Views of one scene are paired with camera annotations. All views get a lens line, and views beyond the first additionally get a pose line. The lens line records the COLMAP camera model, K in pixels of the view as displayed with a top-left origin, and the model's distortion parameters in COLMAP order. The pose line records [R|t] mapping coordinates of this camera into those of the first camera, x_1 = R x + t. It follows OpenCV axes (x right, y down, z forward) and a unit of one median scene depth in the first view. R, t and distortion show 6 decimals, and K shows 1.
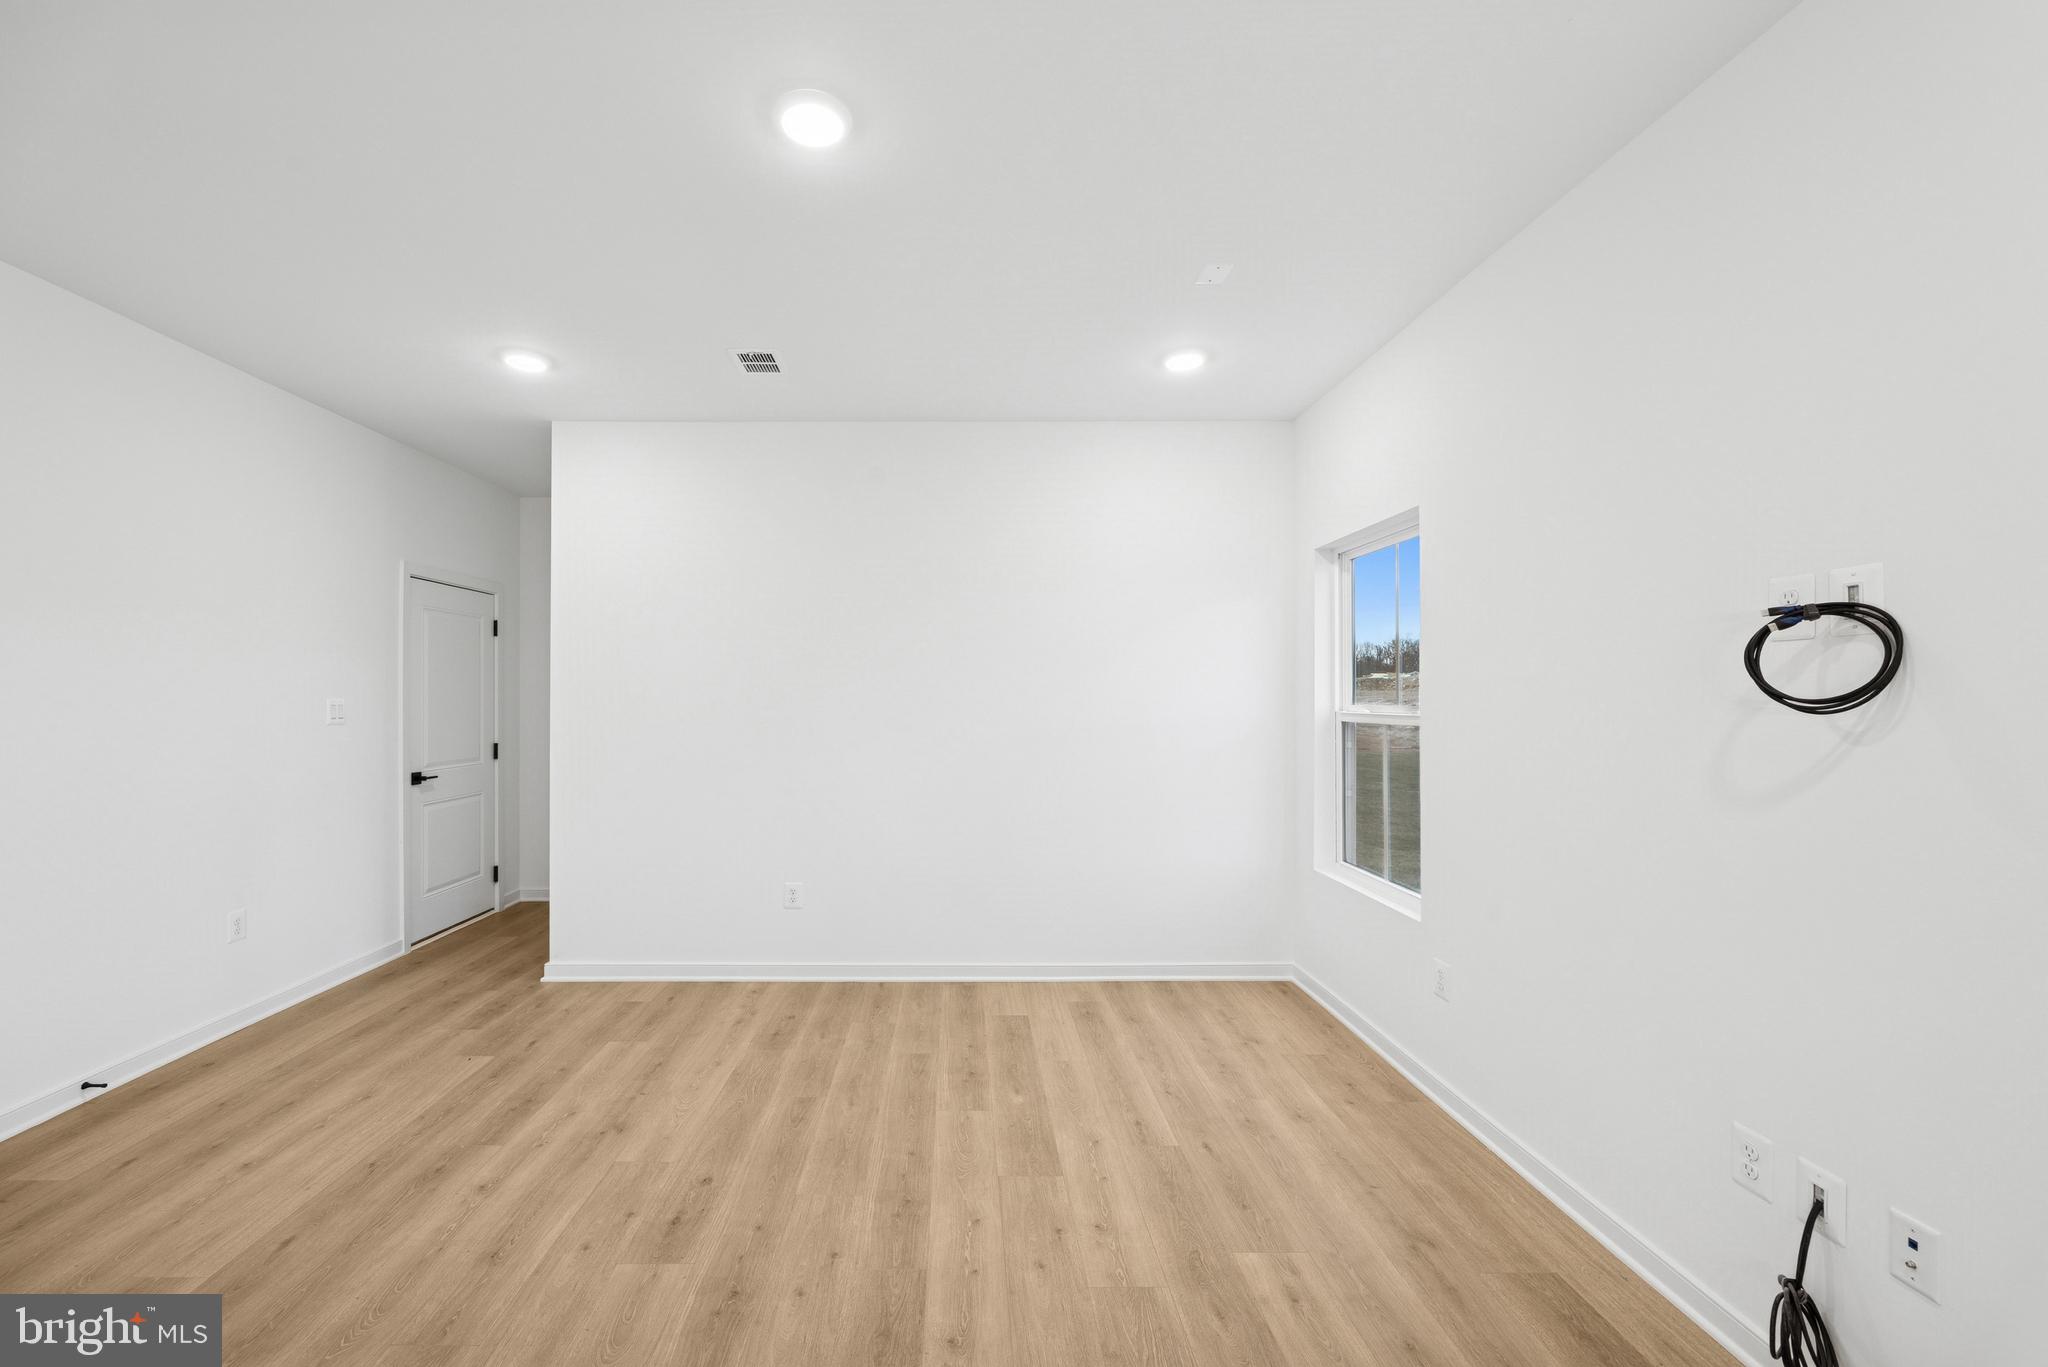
lens RADIAL K [[802.0, 0, 977.0], [0, 802.0, 702.9], [0, 0, 1]] dist [-0.005638, 0.000756]
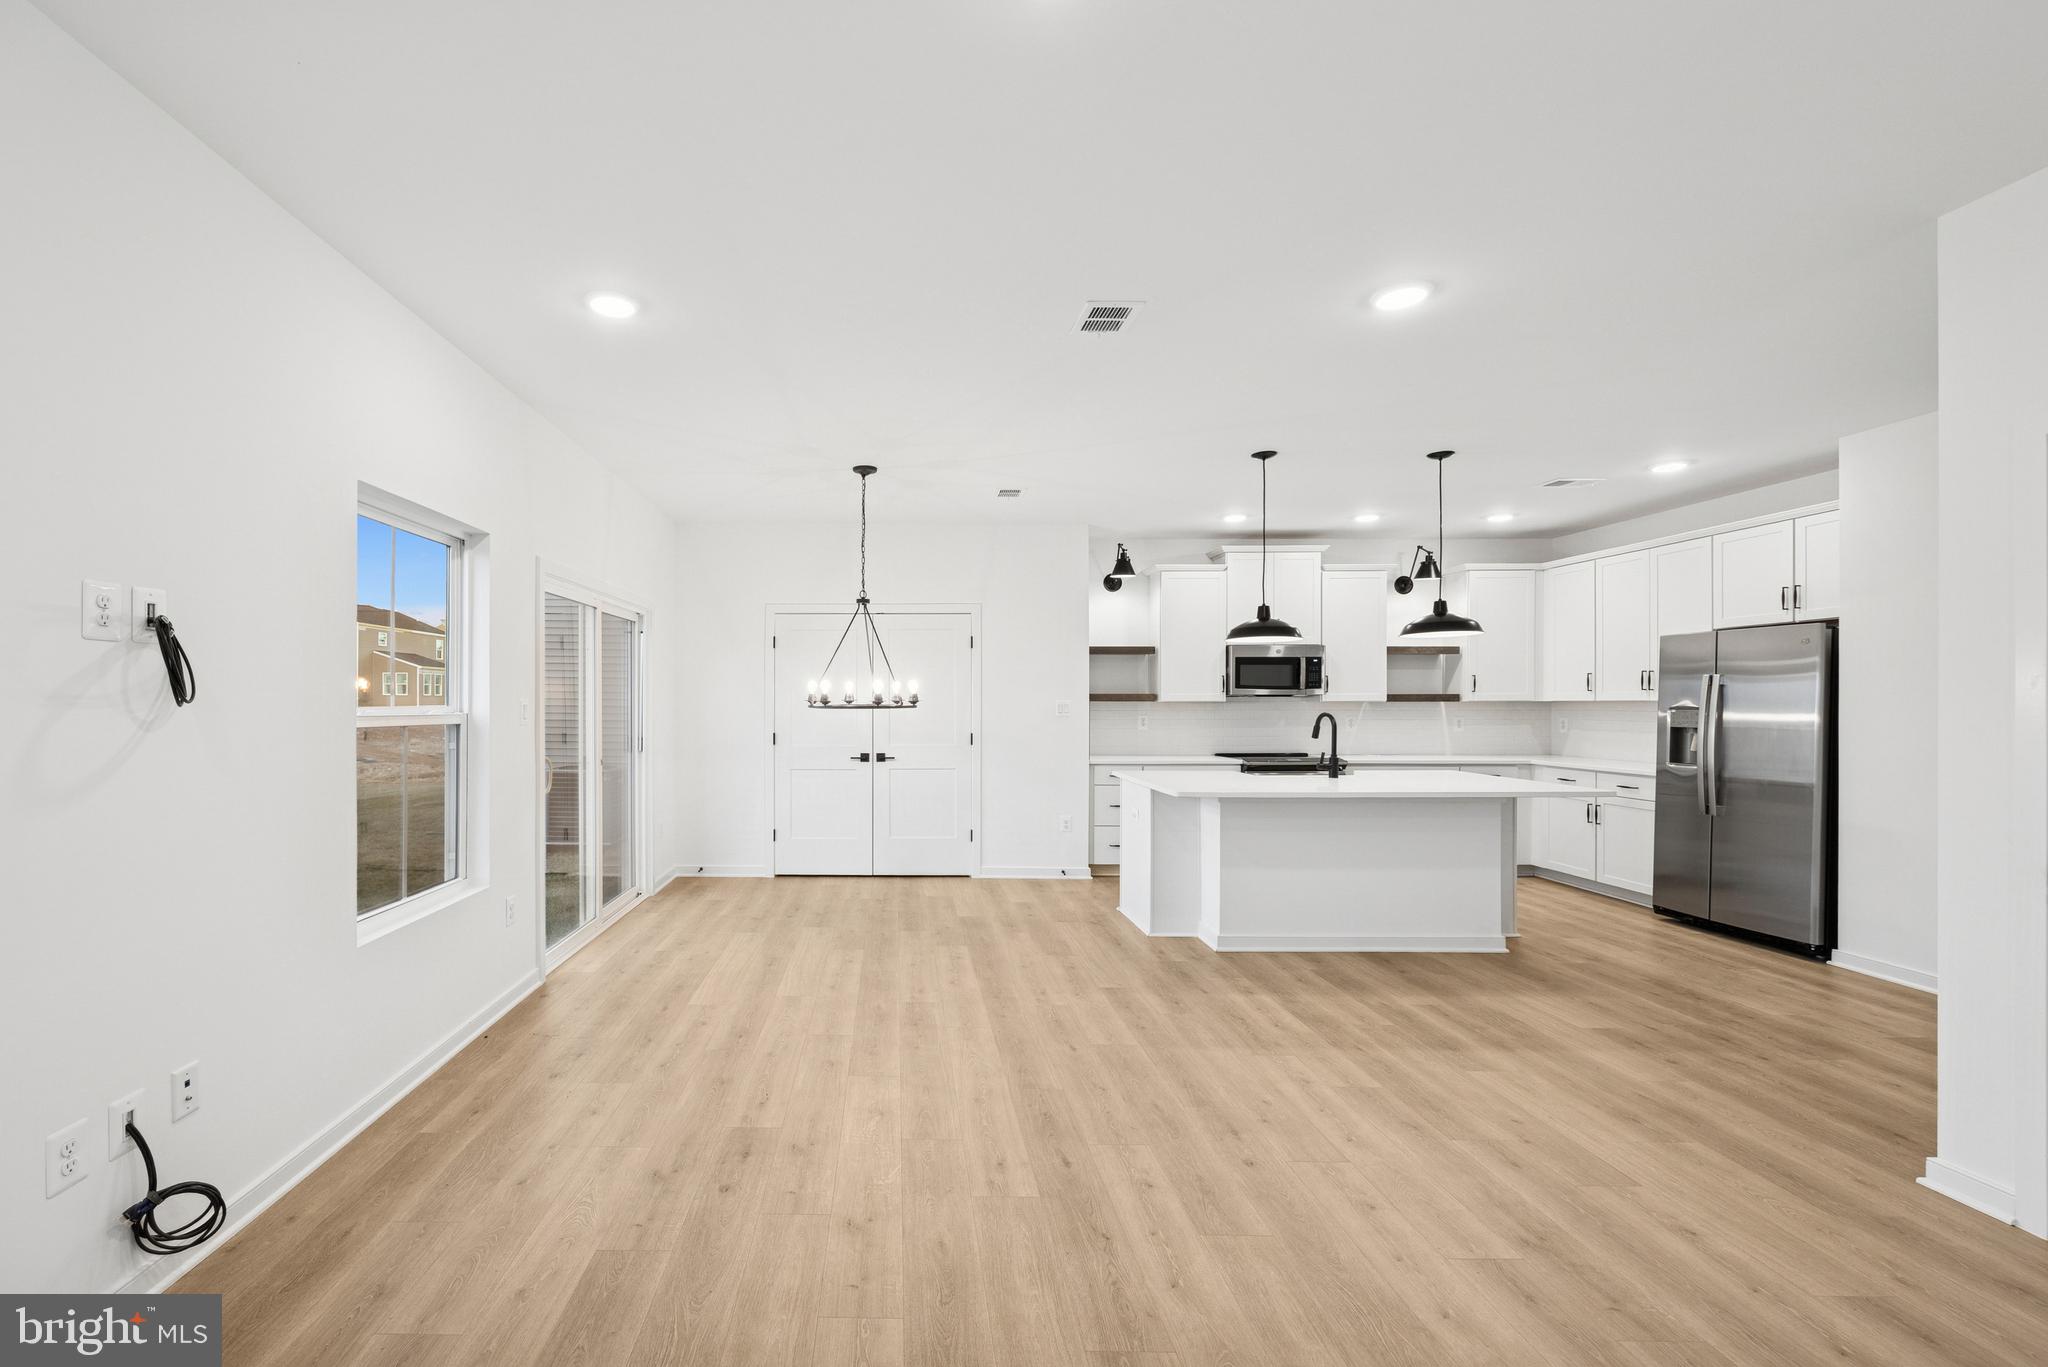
lens RADIAL K [[847.8, 0, 882.7], [0, 847.8, 697.7], [0, 0, 1]] dist [-0.003162, -0.001734]
pose [[-0.999332, -0.003502, 0.036390, -0.048359], [-0.003674, 0.999982, -0.004662, 0.001512], [-0.036373, -0.004792, -0.999327, 1.221721]]
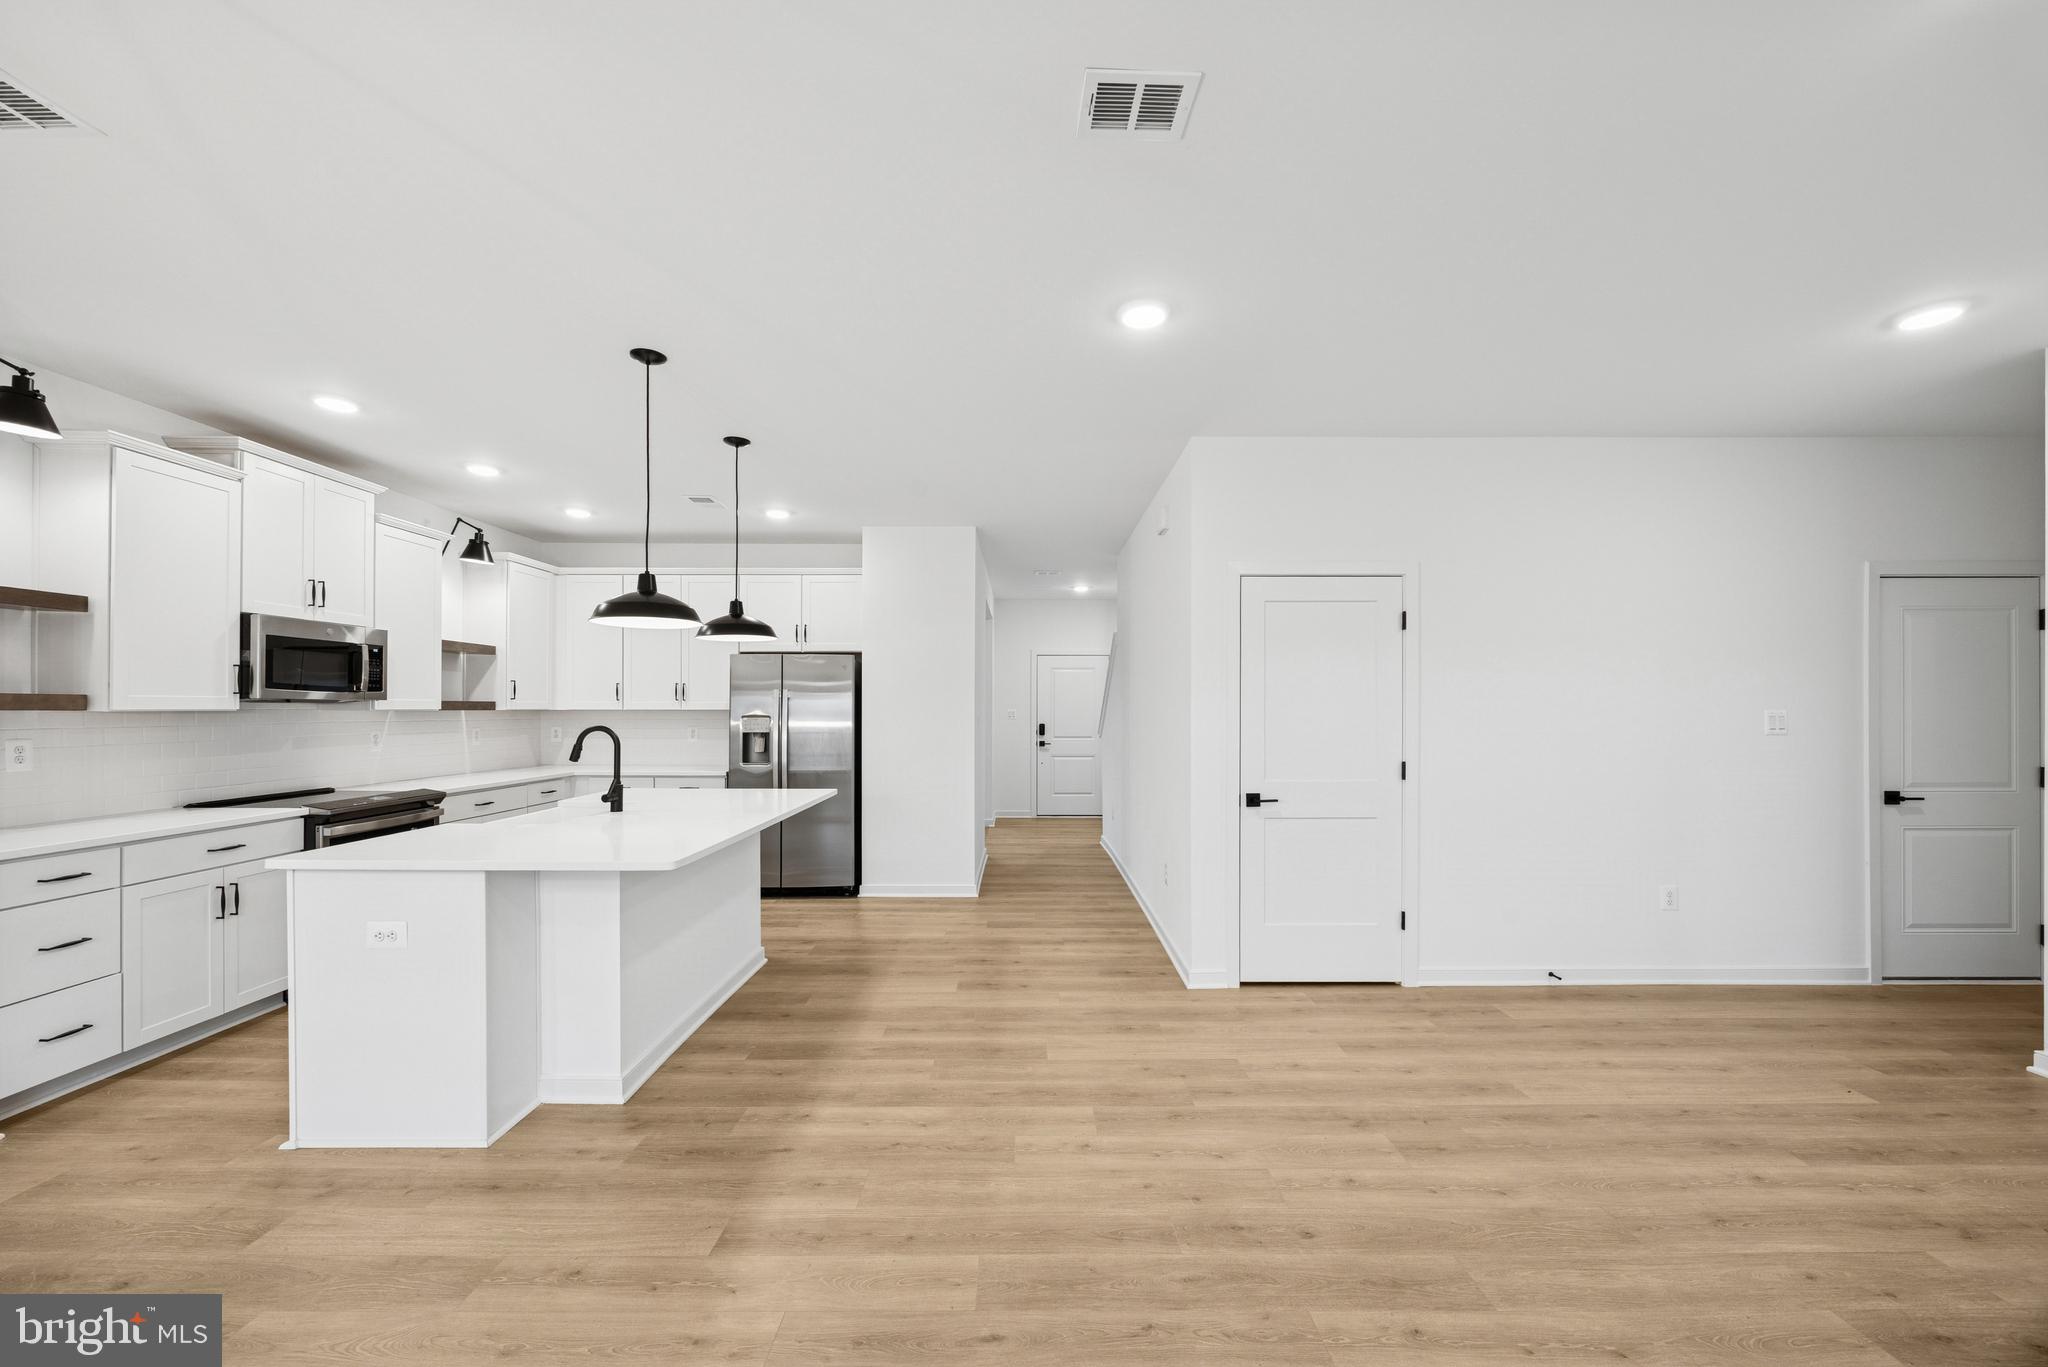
lens RADIAL K [[802.0, 0, 1016.7], [0, 802.0, 710.6], [0, 0, 1]] dist [-0.005638, 0.000756]
pose [[-0.016766, -0.001407, -0.999858, 0.353230], [-0.001068, 0.999998, -0.001389, -0.002159], [0.999859, 0.001044, -0.016768, 0.037667]]
